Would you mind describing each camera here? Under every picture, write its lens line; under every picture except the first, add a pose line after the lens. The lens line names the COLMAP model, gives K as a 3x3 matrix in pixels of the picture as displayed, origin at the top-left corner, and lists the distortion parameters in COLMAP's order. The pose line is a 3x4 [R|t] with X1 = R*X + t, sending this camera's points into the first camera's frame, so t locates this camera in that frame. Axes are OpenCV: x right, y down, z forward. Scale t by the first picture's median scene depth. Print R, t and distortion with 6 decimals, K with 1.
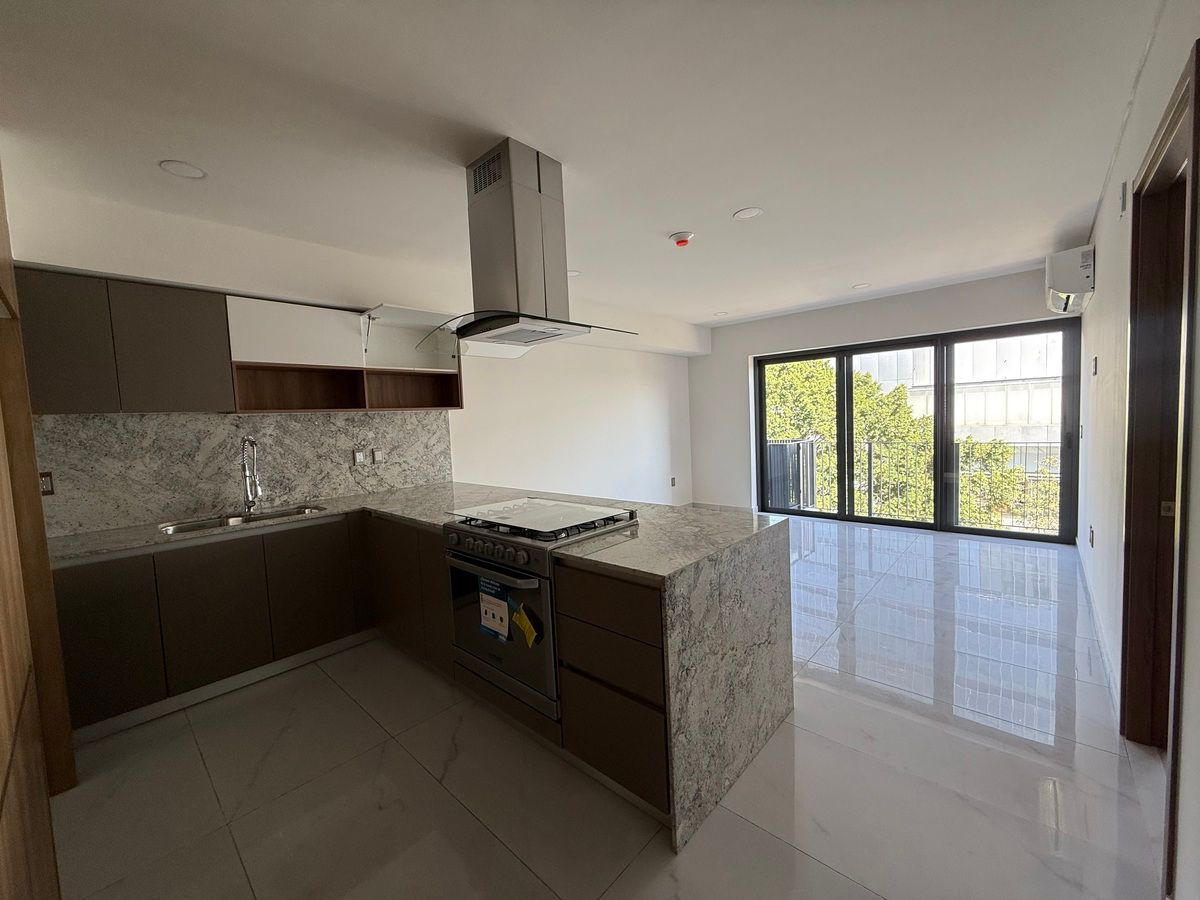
lens RADIAL K [[479.0, 0, 600.1], [0, 479.0, 448.5], [0, 0, 1]] dist [0.000081, 0.000144]
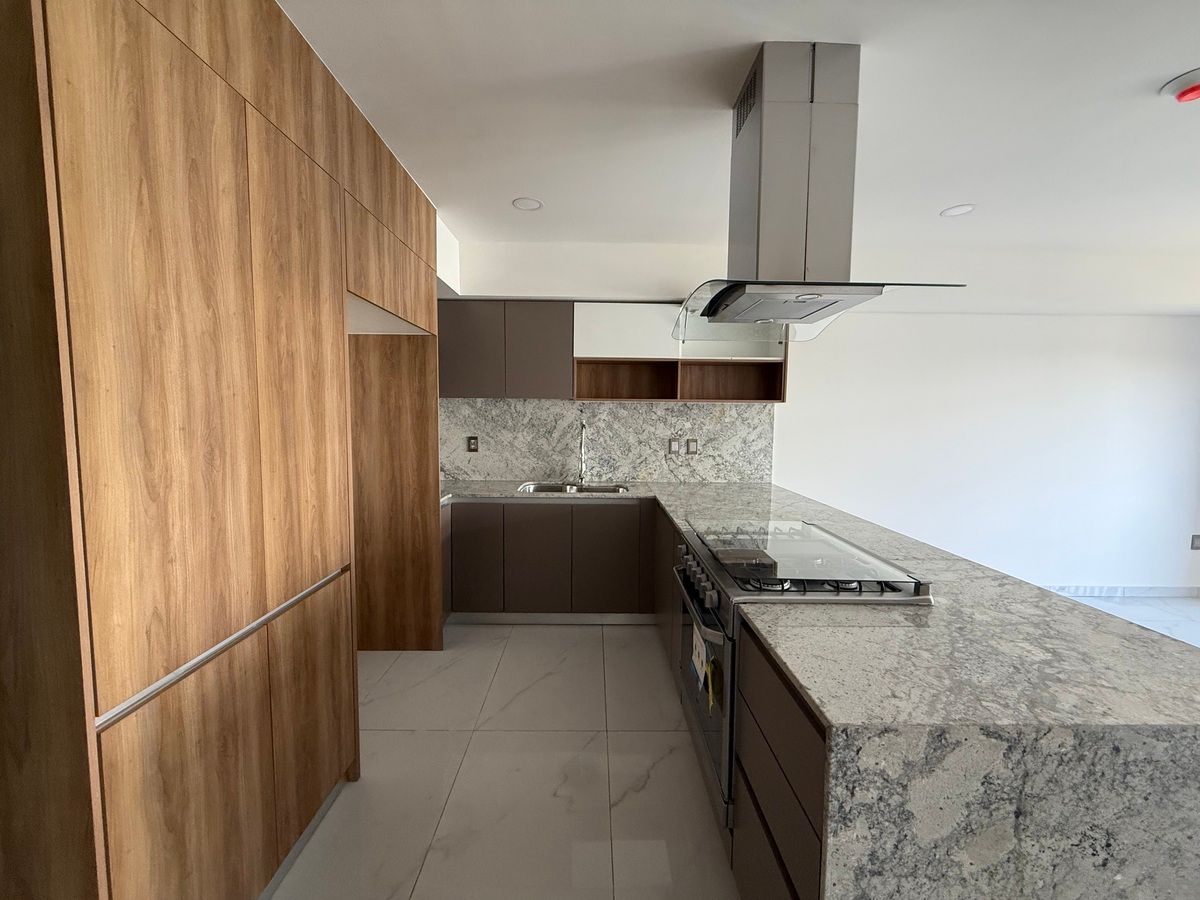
lens RADIAL K [[479.0, 0, 606.1], [0, 479.0, 448.9], [0, 0, 1]] dist [0.000081, 0.000144]
pose [[0.681157, 0.103710, -0.724755, 0.185390], [-0.086754, 0.994375, 0.060757, -0.034038], [0.726979, 0.021490, 0.686323, 0.242705]]
